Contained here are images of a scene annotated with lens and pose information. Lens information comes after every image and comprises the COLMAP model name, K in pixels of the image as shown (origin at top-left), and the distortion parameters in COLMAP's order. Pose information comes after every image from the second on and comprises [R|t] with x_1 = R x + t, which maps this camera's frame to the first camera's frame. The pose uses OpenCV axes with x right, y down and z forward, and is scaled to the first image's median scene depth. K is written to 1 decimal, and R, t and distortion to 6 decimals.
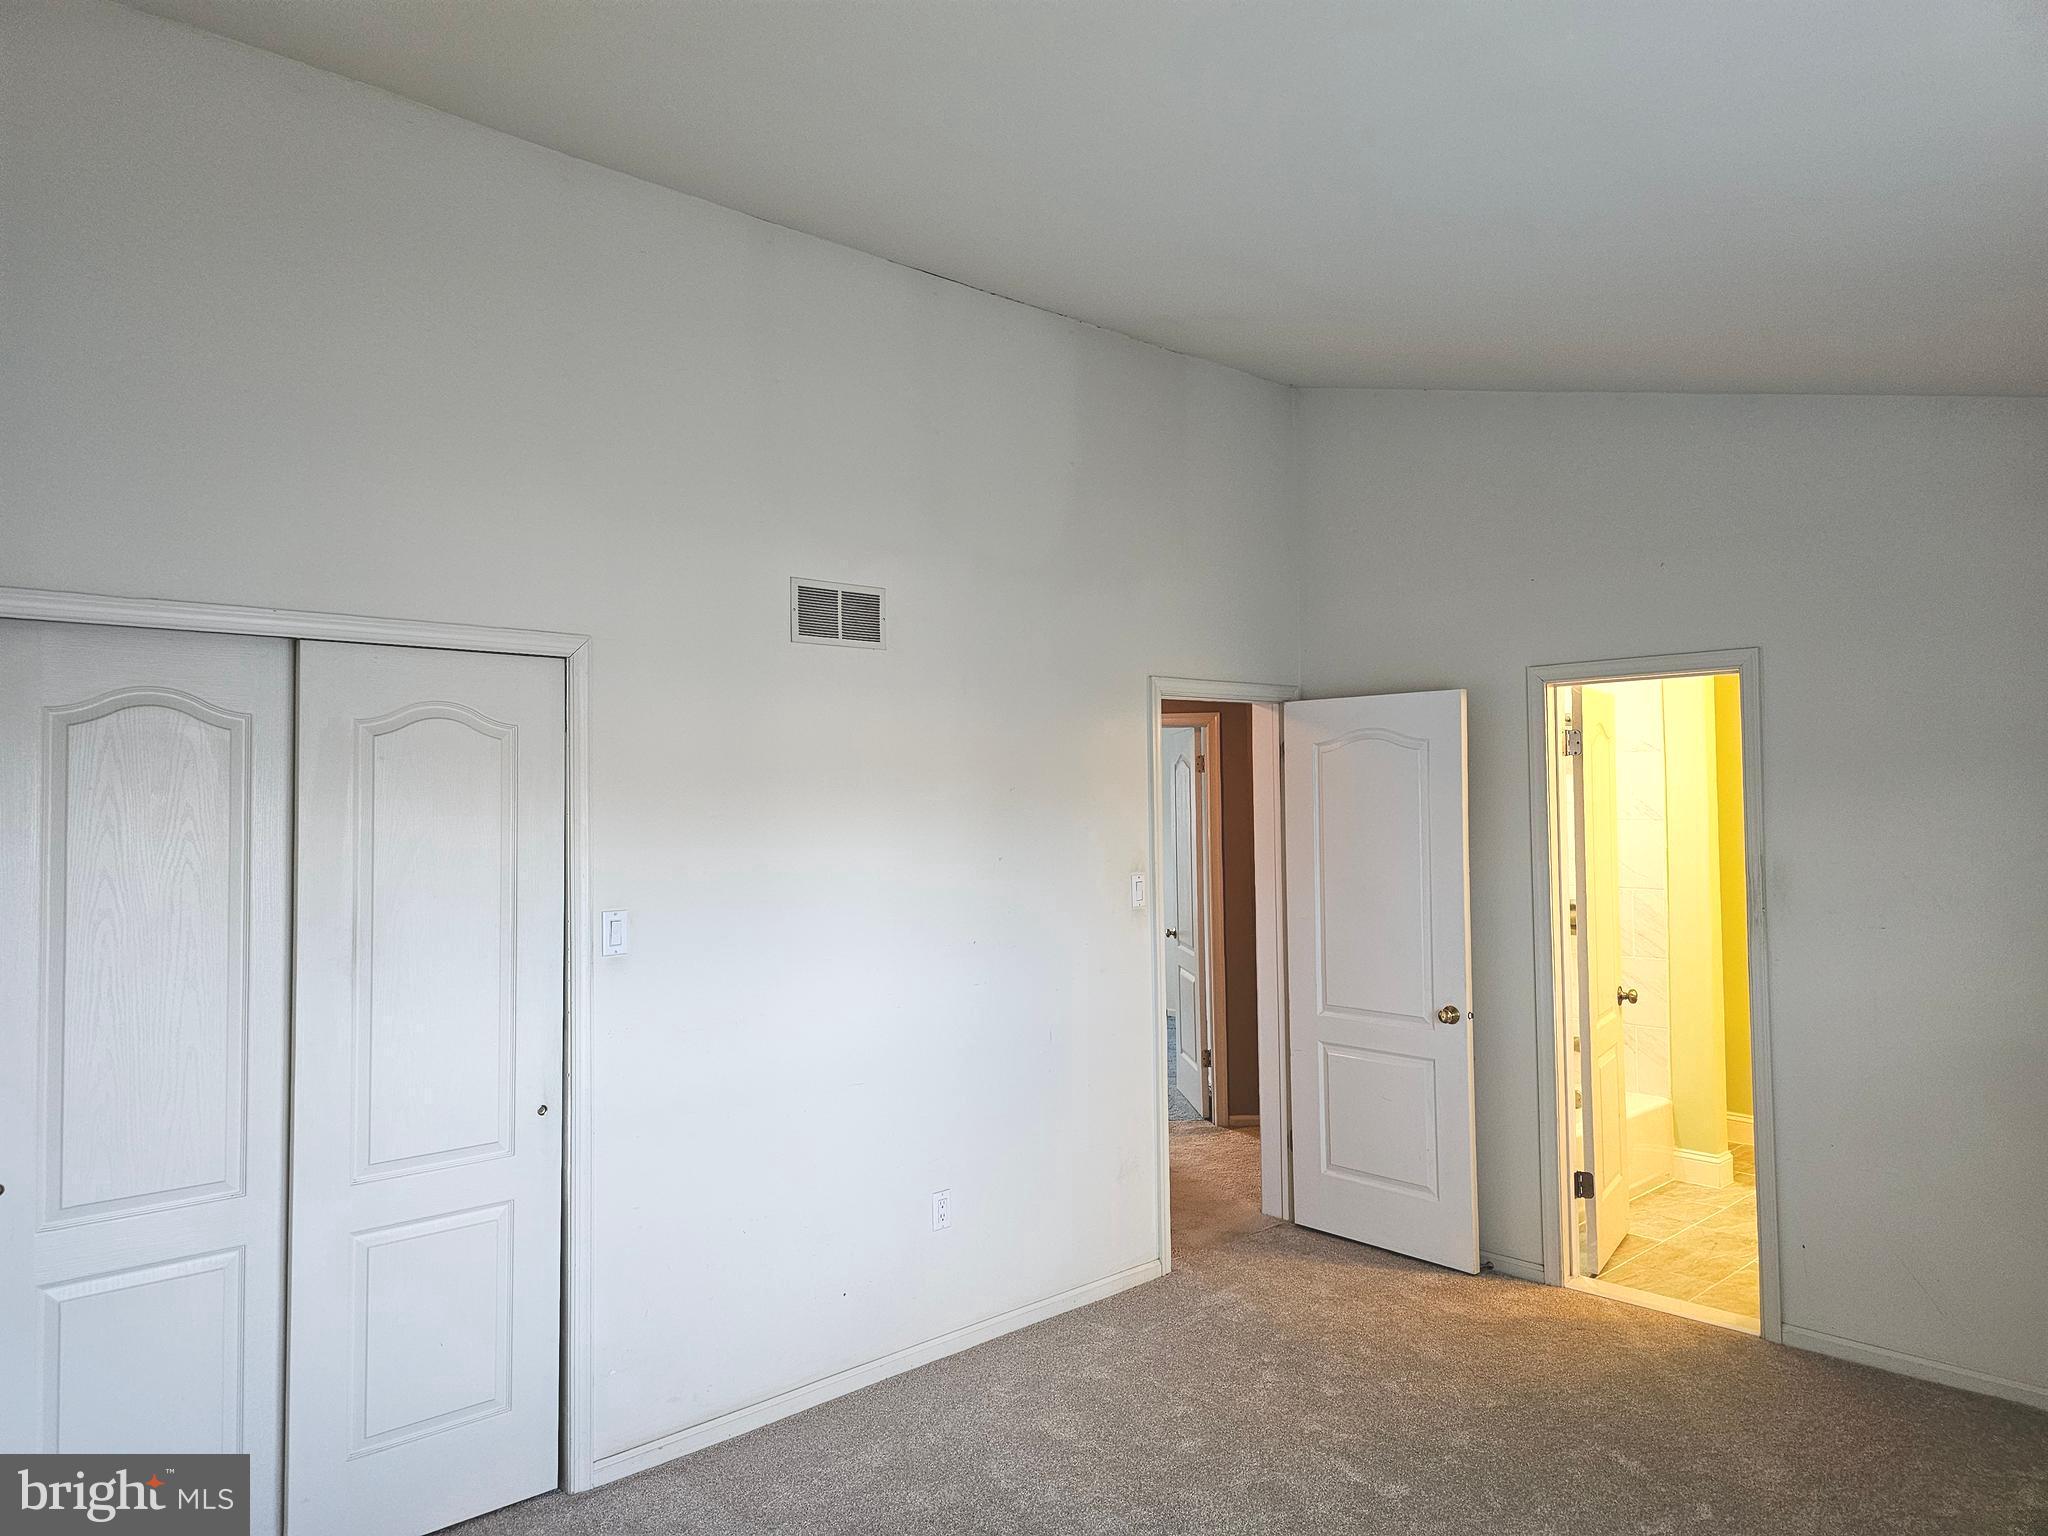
lens RADIAL K [[1371.4, 0, 1009.9], [0, 1371.4, 755.6], [0, 0, 1]] dist [0.069335, -0.071170]
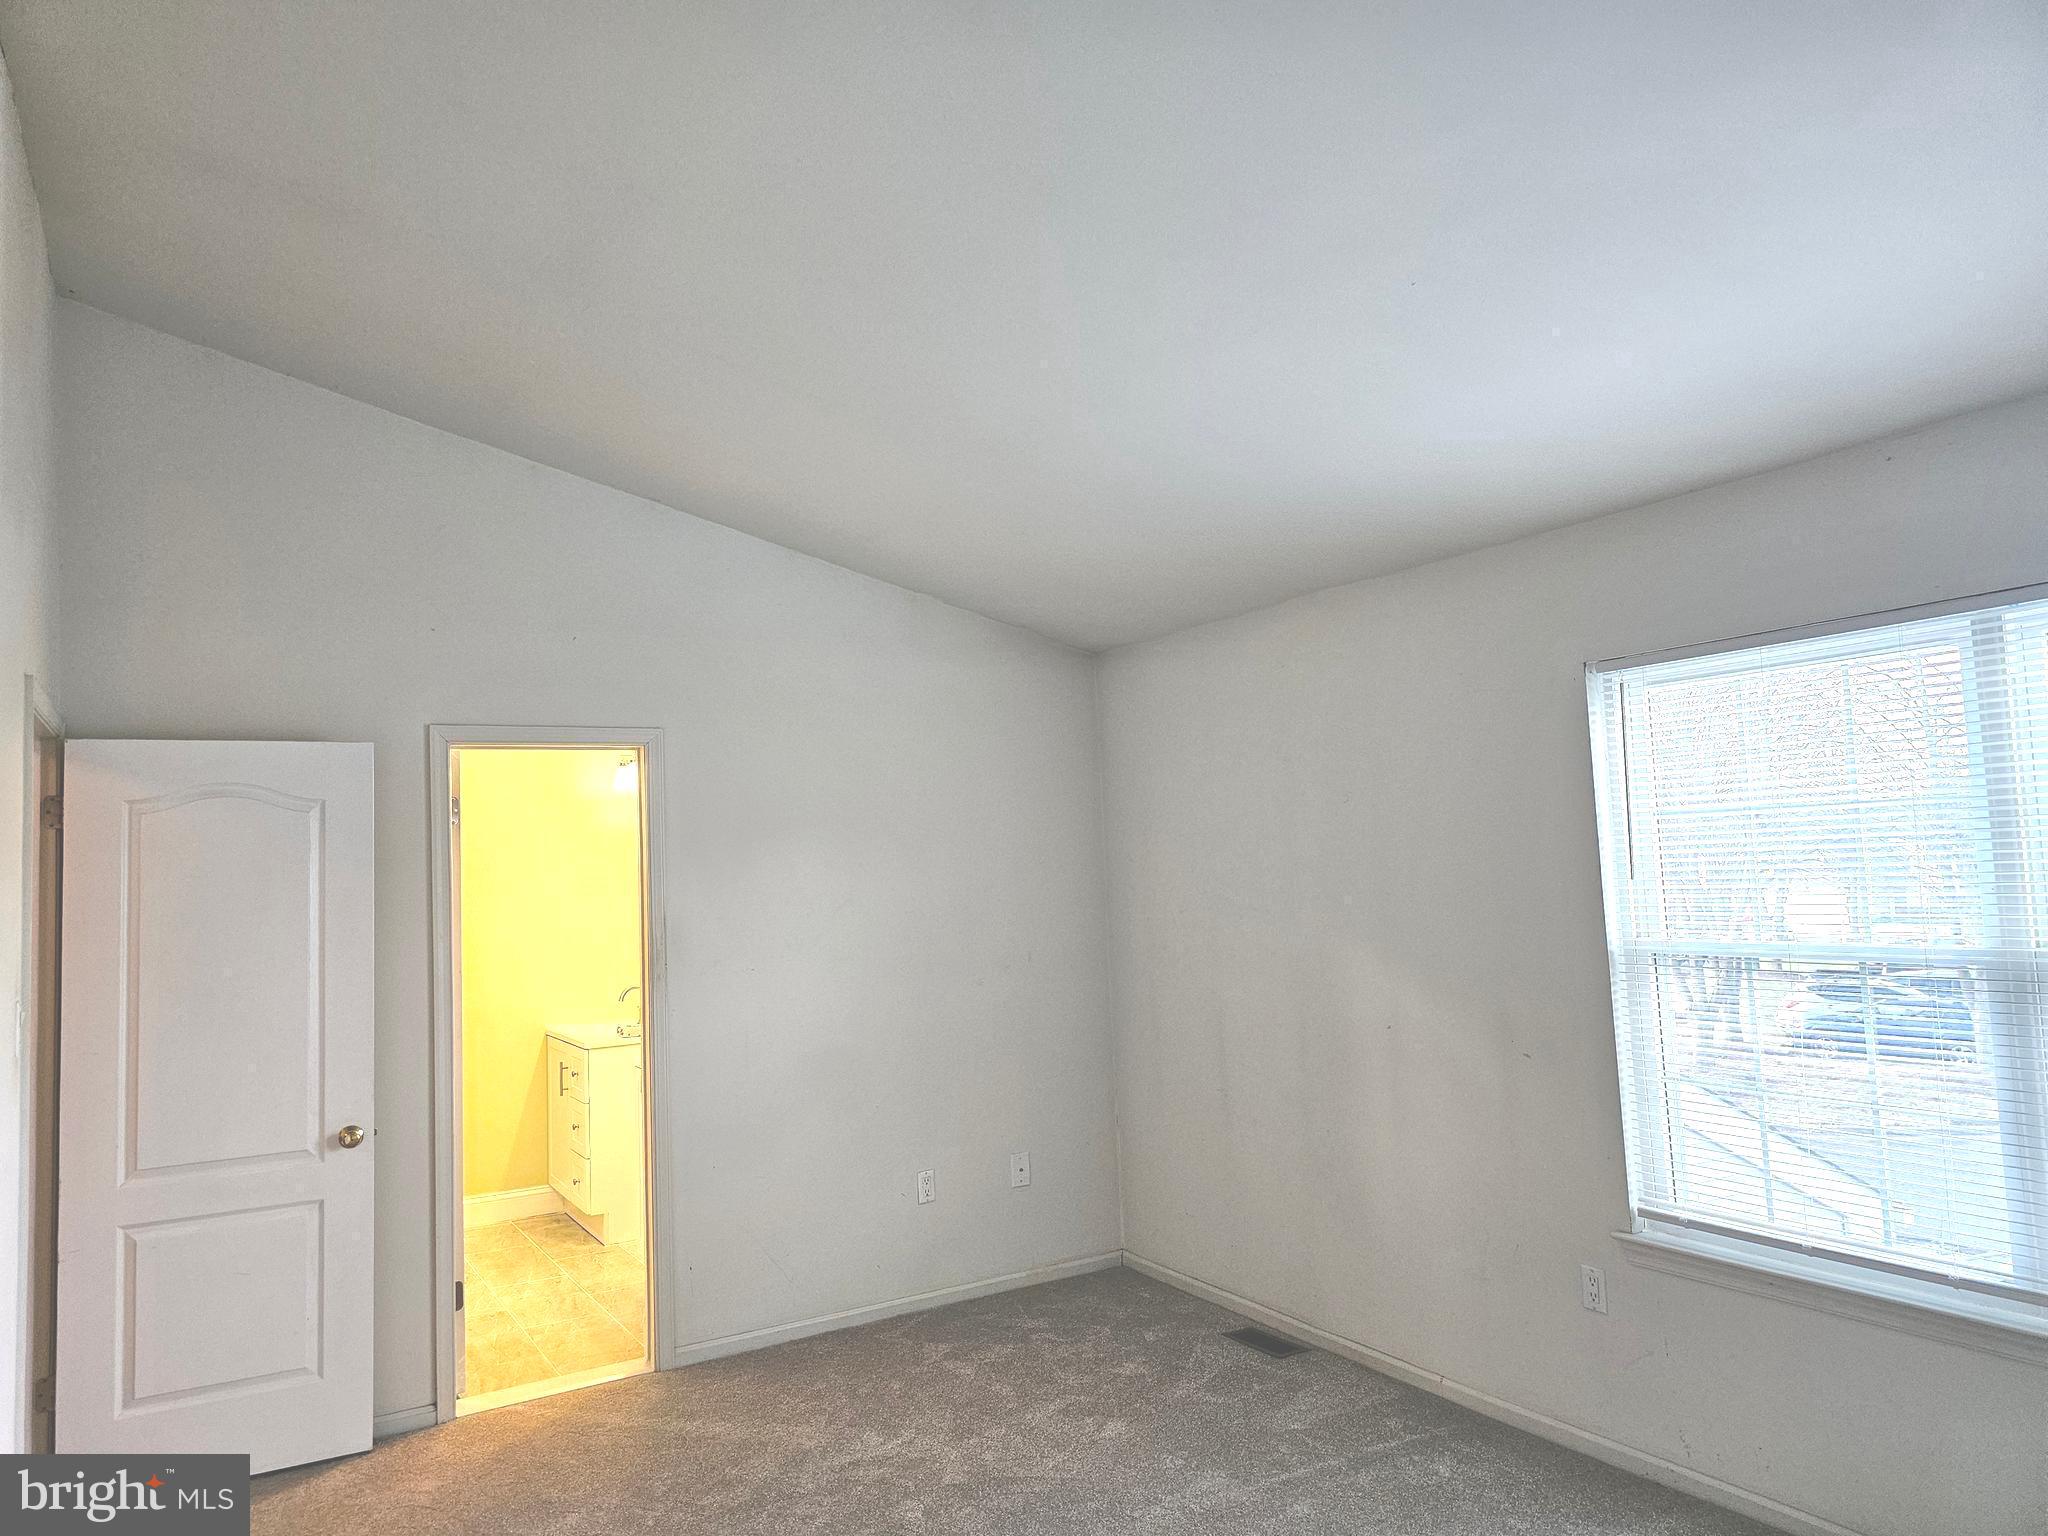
lens RADIAL K [[1371.4, 0, 1009.9], [0, 1371.4, 755.6], [0, 0, 1]] dist [0.069335, -0.071170]
pose [[0.194260, 0.087180, 0.977068, -0.436221], [0.004613, 0.995951, -0.089782, 0.038681], [-0.980939, 0.021948, 0.193071, 0.458464]]
